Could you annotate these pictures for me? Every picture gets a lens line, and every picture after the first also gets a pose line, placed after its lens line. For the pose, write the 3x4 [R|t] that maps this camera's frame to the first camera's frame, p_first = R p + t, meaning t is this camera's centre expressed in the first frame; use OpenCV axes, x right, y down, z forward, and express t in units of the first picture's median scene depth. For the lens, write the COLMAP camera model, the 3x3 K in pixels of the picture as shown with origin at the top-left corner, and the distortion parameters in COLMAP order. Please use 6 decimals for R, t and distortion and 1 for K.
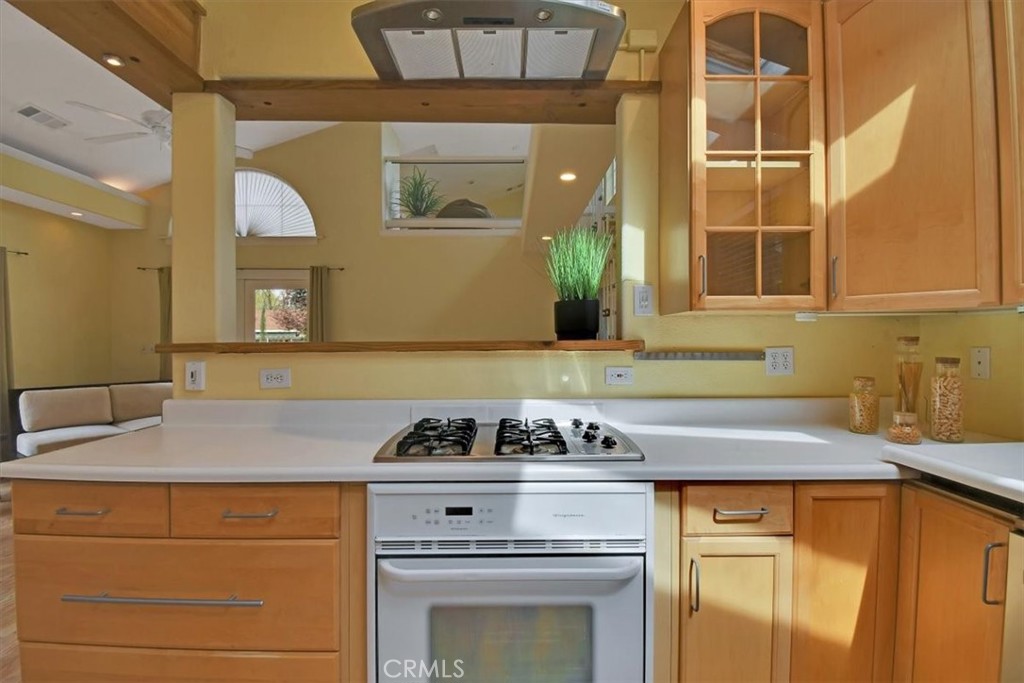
lens RADIAL K [[448.0, 0, 514.8], [0, 448.0, 344.0], [0, 0, 1]] dist [-0.011258, -0.000721]
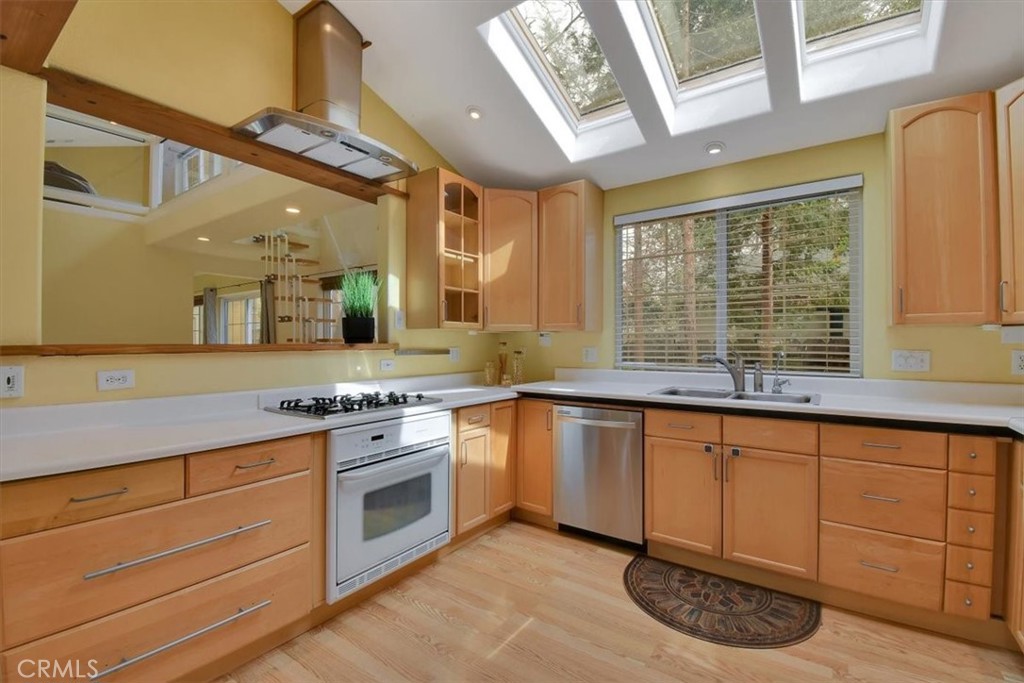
lens RADIAL K [[448.0, 0, 512.8], [0, 448.0, 342.0], [0, 0, 1]] dist [-0.011258, -0.000721]
pose [[0.581211, 0.006090, 0.813730, -1.005672], [0.001995, 0.999958, -0.008909, 0.001937], [-0.813750, 0.006801, 0.581175, -0.397302]]
